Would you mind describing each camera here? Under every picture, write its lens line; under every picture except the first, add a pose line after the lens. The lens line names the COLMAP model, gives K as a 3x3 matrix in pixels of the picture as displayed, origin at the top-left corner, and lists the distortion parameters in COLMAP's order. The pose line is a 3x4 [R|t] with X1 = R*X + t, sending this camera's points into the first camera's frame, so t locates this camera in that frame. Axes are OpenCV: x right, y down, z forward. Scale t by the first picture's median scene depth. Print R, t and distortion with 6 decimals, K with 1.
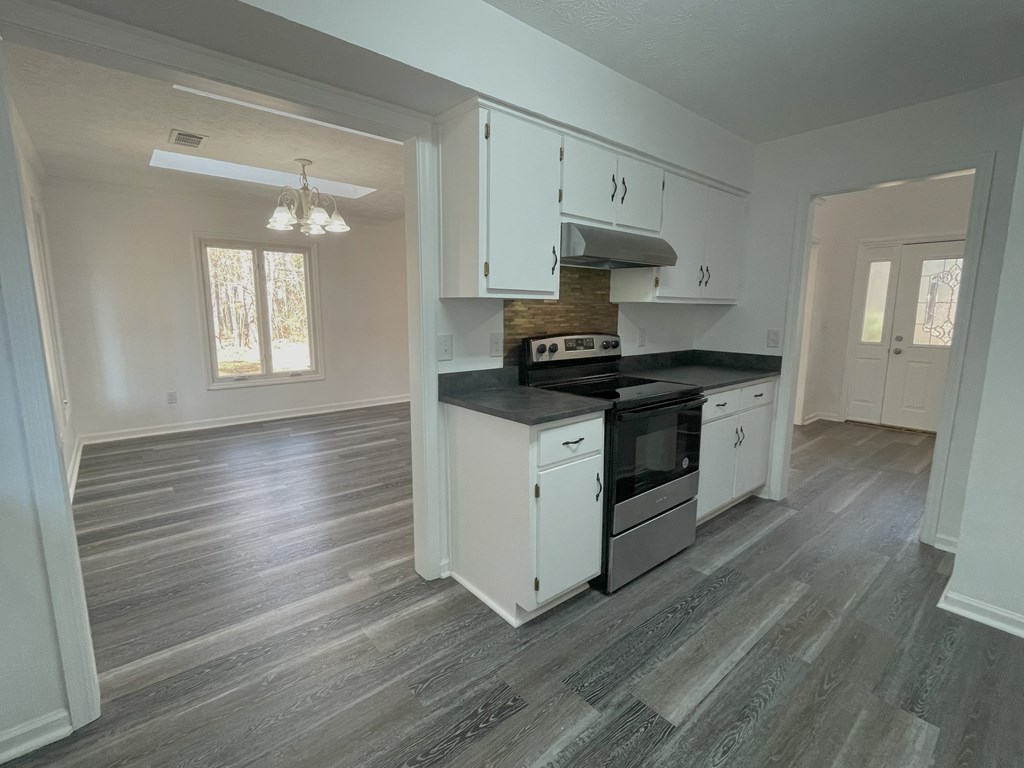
lens RADIAL K [[470.7, 0, 512.0], [0, 470.7, 384.0], [0, 0, 1]] dist [-0.000408, 0.000019]
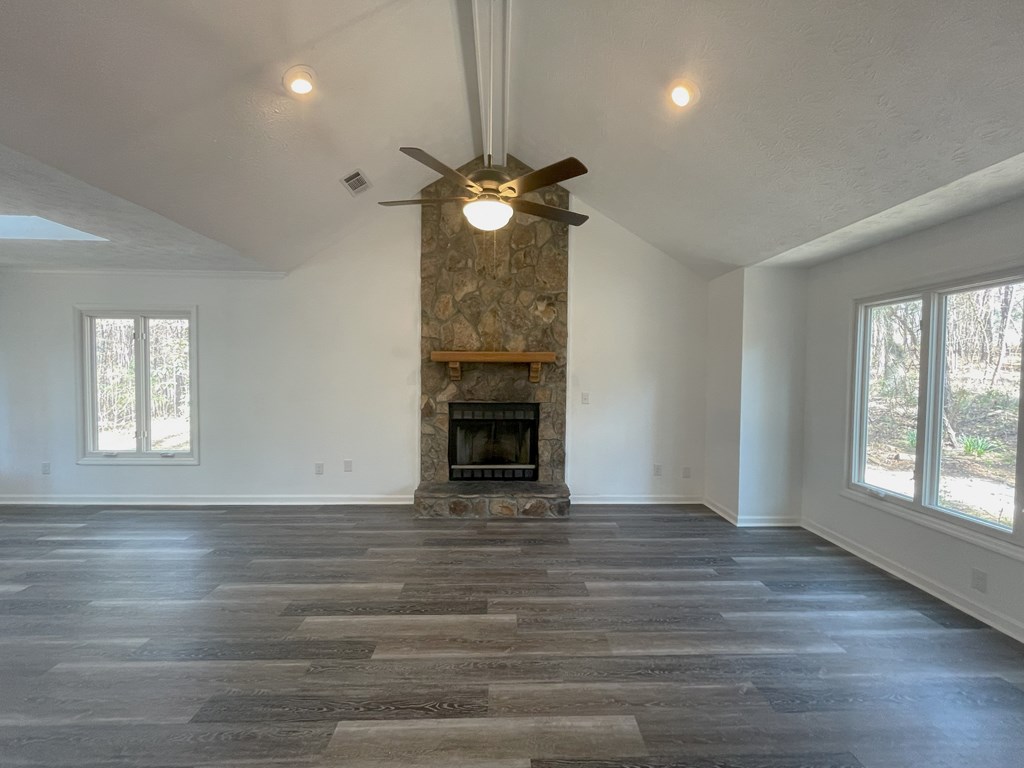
lens RADIAL K [[418.3, 0, 512.0], [0, 418.3, 384.0], [0, 0, 1]] dist [-0.001372, 0.000043]
pose [[0.781031, 0.019539, -0.624186, 0.554738], [-0.100907, 0.990325, -0.095262, -0.152347], [0.616286, 0.137387, 0.775446, 0.829222]]
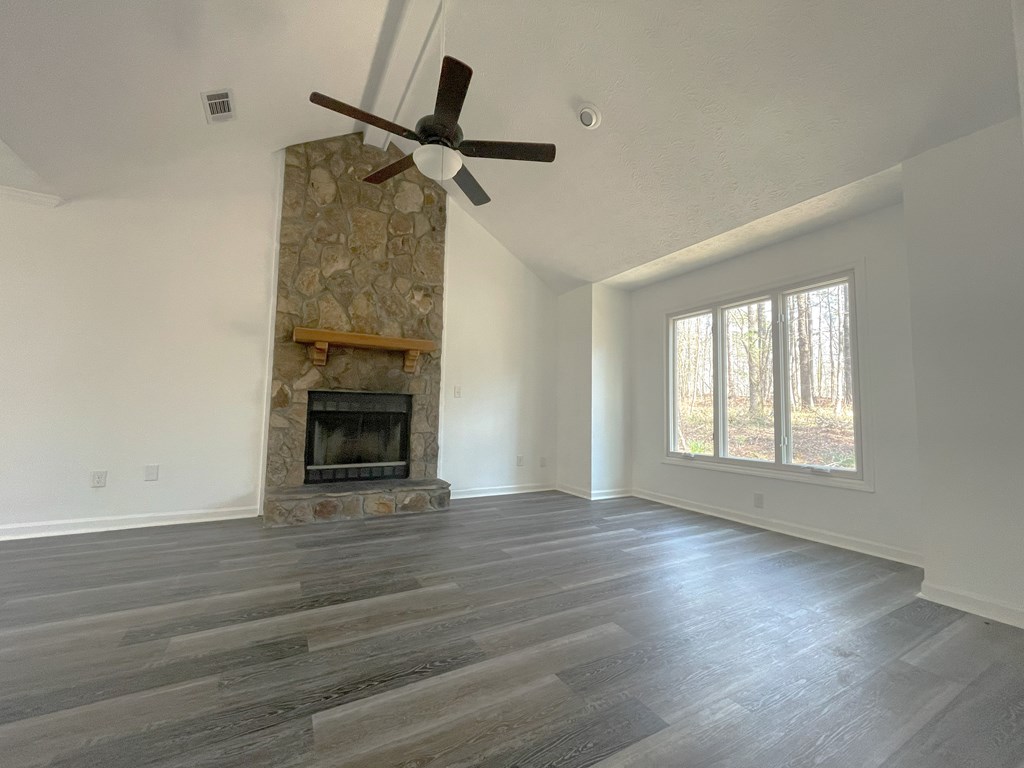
lens RADIAL K [[418.3, 0, 512.0], [0, 418.3, 384.0], [0, 0, 1]] dist [-0.001372, 0.000043]
pose [[0.982061, -0.001026, -0.188559, 0.413475], [-0.041874, 0.973829, -0.223390, -0.048745], [0.183854, 0.227278, 0.956317, 0.780425]]
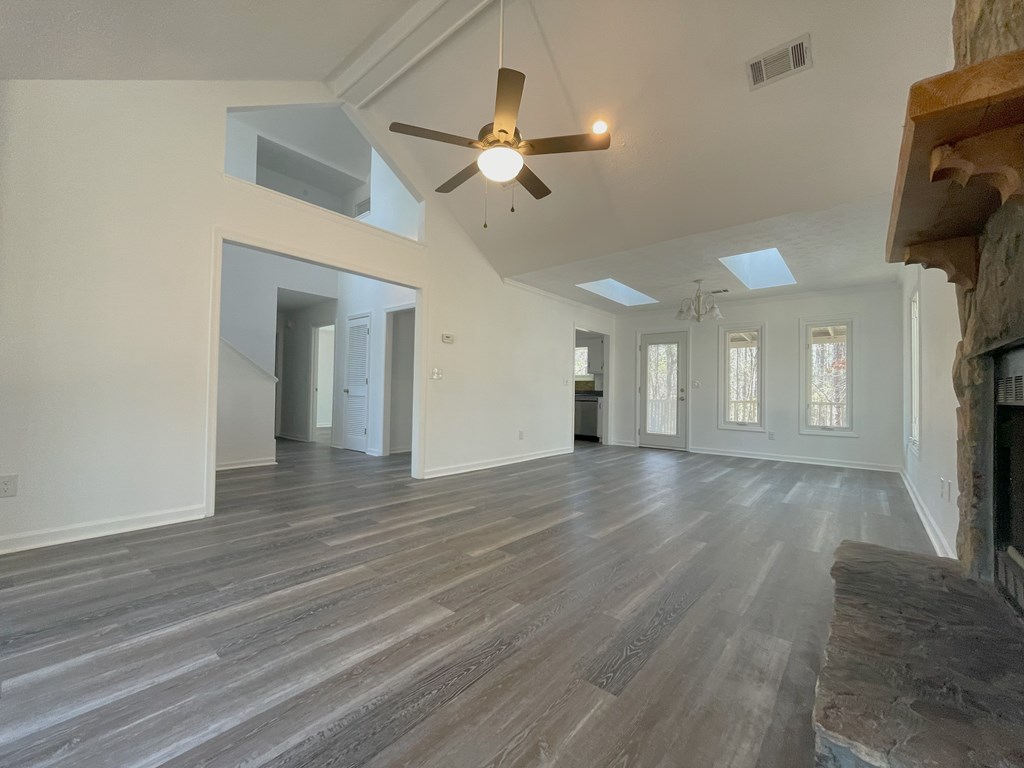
lens RADIAL K [[418.3, 0, 512.0], [0, 418.3, 384.0], [0, 0, 1]] dist [-0.001372, 0.000043]
pose [[-0.985625, -0.029128, -0.166419, 0.314147], [-0.051219, 0.990185, 0.130040, -0.184822], [0.160998, 0.136695, -0.977443, 1.639440]]
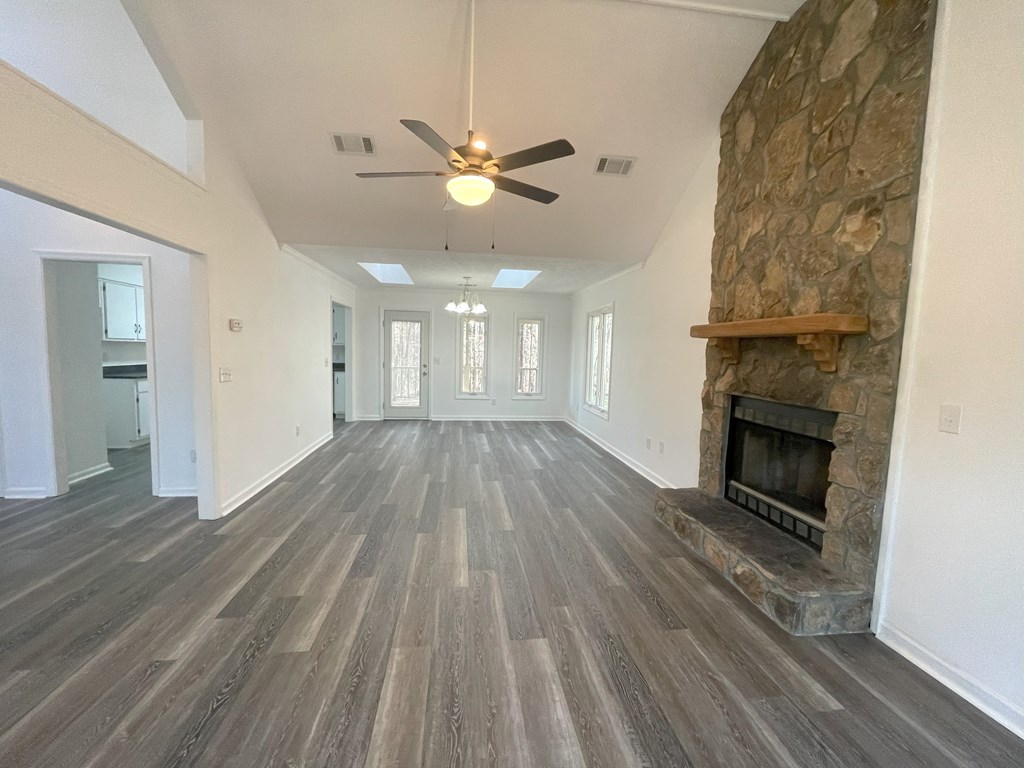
lens RADIAL K [[418.3, 0, 512.0], [0, 418.3, 384.0], [0, 0, 1]] dist [-0.001372, 0.000043]
pose [[-0.544016, 0.050482, -0.837555, 0.624186], [-0.160481, 0.973502, 0.162913, -0.245466], [0.823585, 0.223039, -0.521499, 1.457322]]
